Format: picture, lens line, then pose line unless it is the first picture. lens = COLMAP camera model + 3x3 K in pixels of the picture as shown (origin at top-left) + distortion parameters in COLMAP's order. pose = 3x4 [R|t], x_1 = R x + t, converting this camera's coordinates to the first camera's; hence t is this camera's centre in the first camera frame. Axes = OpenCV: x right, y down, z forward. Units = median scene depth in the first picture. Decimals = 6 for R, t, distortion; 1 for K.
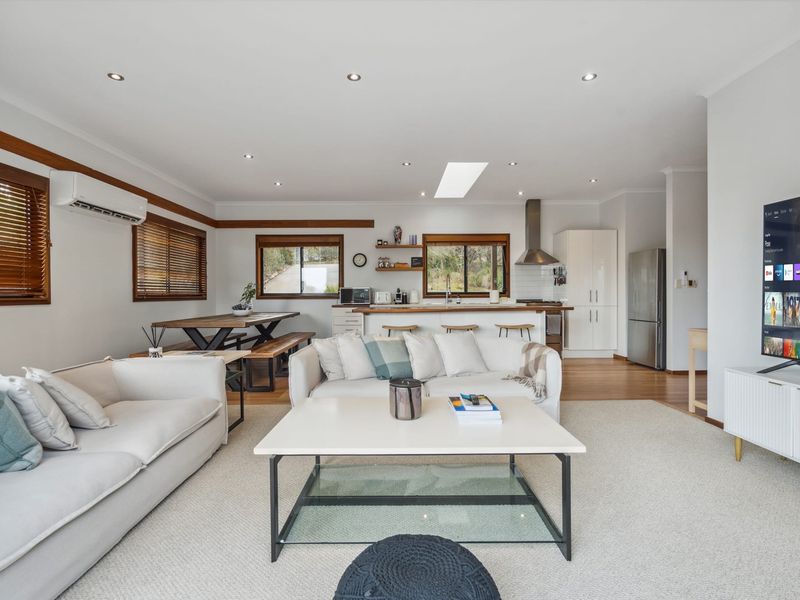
lens RADIAL K [[390.0, 0, 400.0], [0, 390.0, 300.0], [0, 0, 1]] dist [0.001299, 0.000072]
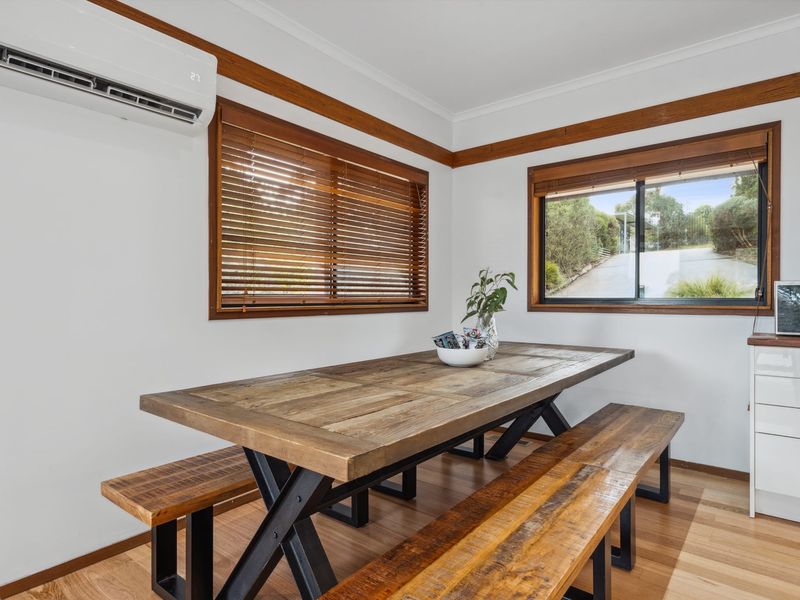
lens RADIAL K [[464.5, 0, 400.0], [0, 464.5, 300.0], [0, 0, 1]] dist [0.003666, 0.000656]
pose [[0.763704, 0.007571, -0.645522, -0.147992], [-0.012224, 0.999922, -0.002734, -0.012936], [0.645451, 0.009978, 0.763736, 0.540397]]
